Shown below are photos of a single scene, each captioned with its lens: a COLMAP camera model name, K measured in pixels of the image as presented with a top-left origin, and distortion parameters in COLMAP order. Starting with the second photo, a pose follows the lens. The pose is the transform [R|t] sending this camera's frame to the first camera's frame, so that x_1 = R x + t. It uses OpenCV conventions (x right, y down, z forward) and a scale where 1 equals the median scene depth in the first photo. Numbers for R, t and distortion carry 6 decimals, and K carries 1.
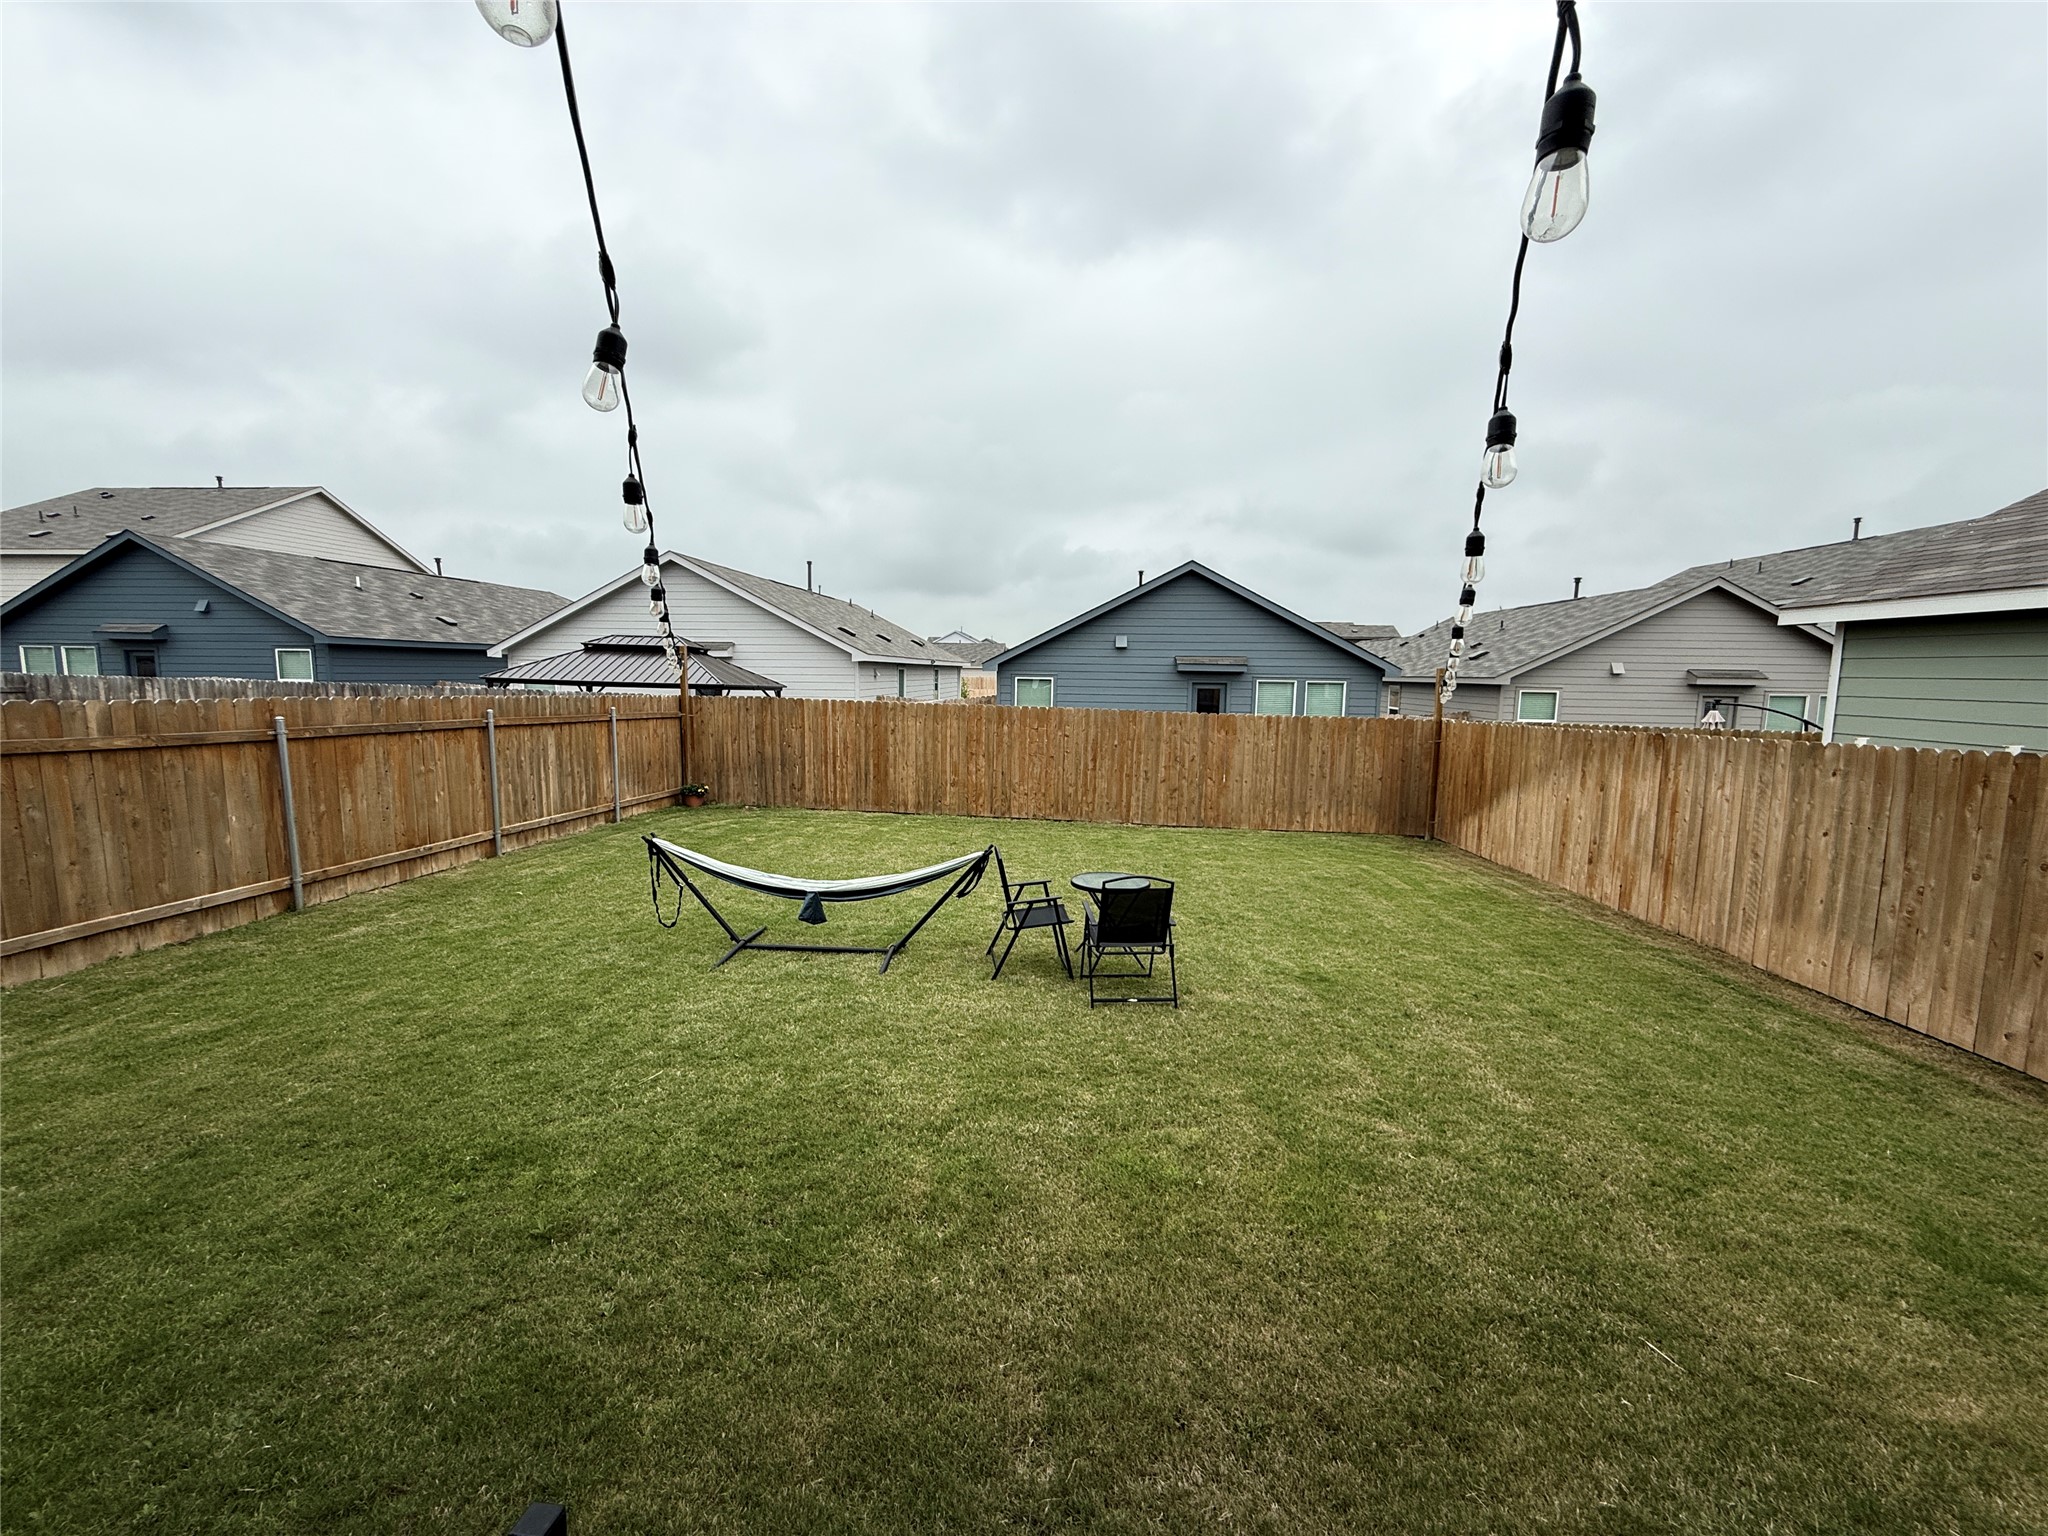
lens RADIAL K [[816.9, 0, 1025.0], [0, 816.9, 769.9], [0, 0, 1]] dist [-0.001951, 0.000559]
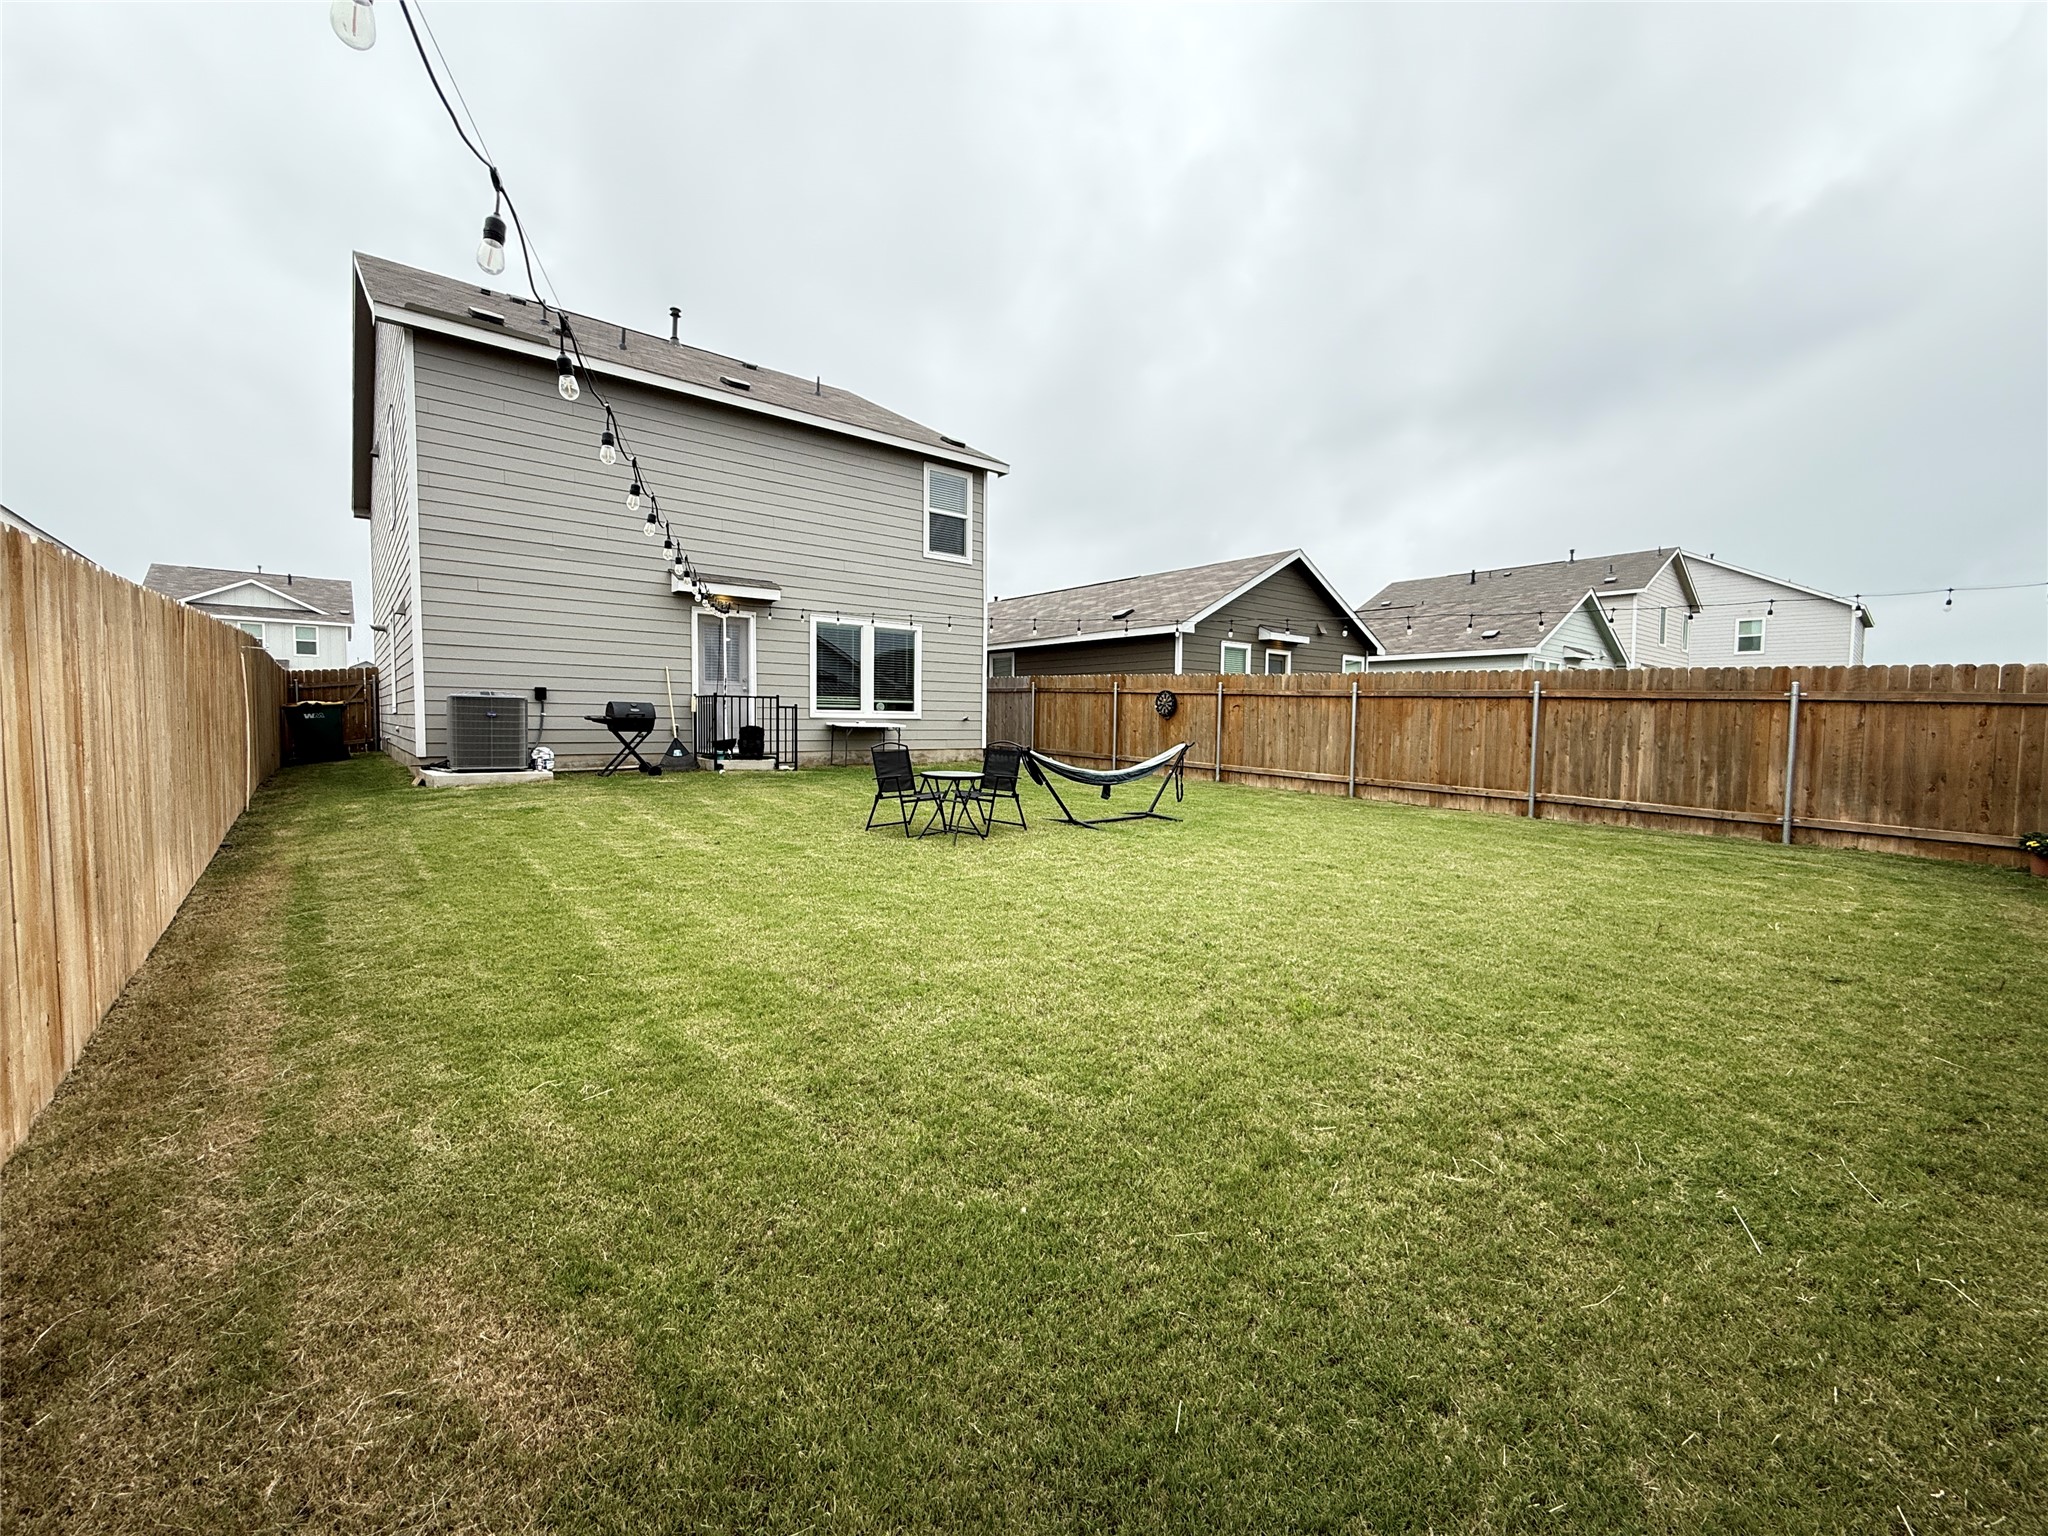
lens RADIAL K [[816.9, 0, 1026.0], [0, 816.9, 764.5], [0, 0, 1]] dist [-0.001951, 0.000559]
pose [[-0.713388, 0.015702, -0.700593, 0.611051], [-0.106279, 0.985760, 0.130312, -0.035263], [0.692663, 0.167421, -0.701561, 1.331214]]
